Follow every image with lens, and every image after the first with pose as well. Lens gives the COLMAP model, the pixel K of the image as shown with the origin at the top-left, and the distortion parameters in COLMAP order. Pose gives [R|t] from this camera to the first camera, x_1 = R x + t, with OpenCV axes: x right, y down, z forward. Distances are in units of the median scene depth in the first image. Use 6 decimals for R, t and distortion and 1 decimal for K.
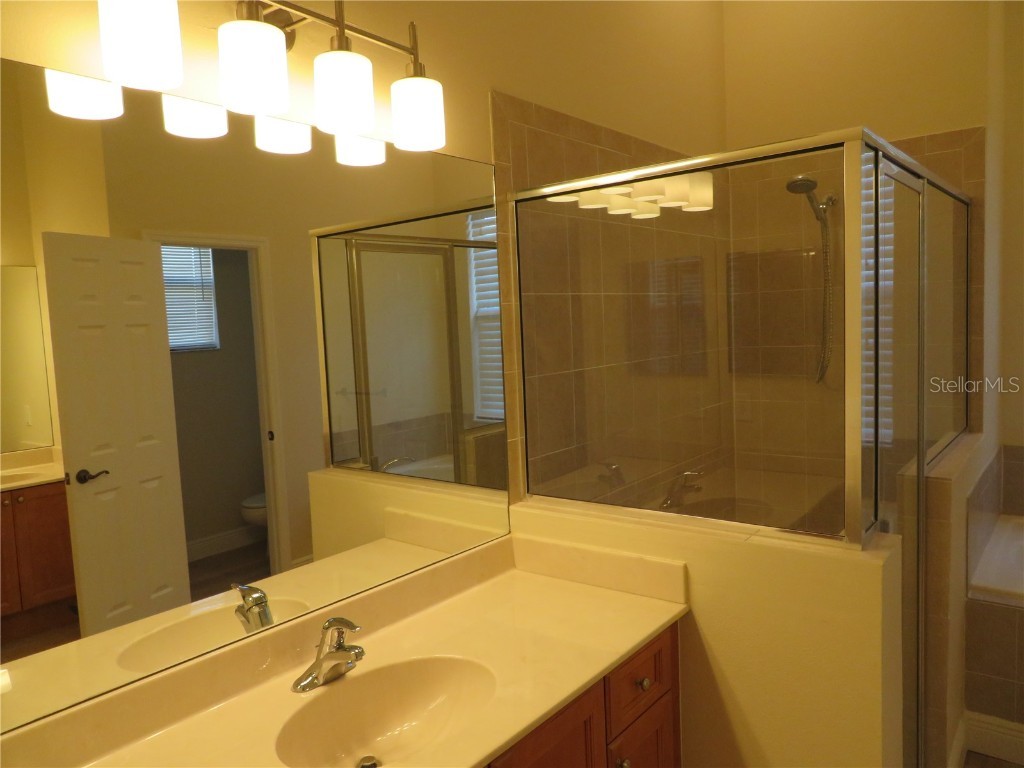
lens RADIAL K [[729.7, 0, 508.0], [0, 729.7, 384.3], [0, 0, 1]] dist [-0.012196, 0.006936]
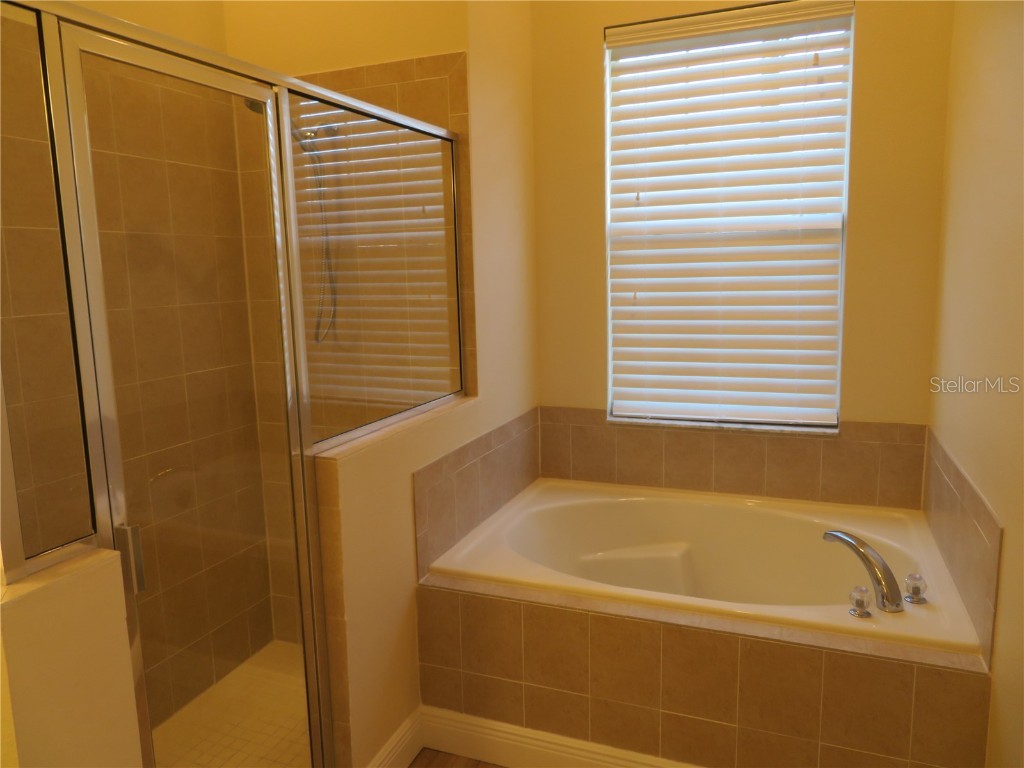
lens RADIAL K [[729.7, 0, 508.0], [0, 729.7, 384.3], [0, 0, 1]] dist [-0.012196, 0.006936]
pose [[0.957105, -0.019163, 0.289107, 0.436891], [0.001339, 0.998092, 0.061723, -0.005423], [-0.289738, -0.058689, 0.955305, 0.113794]]
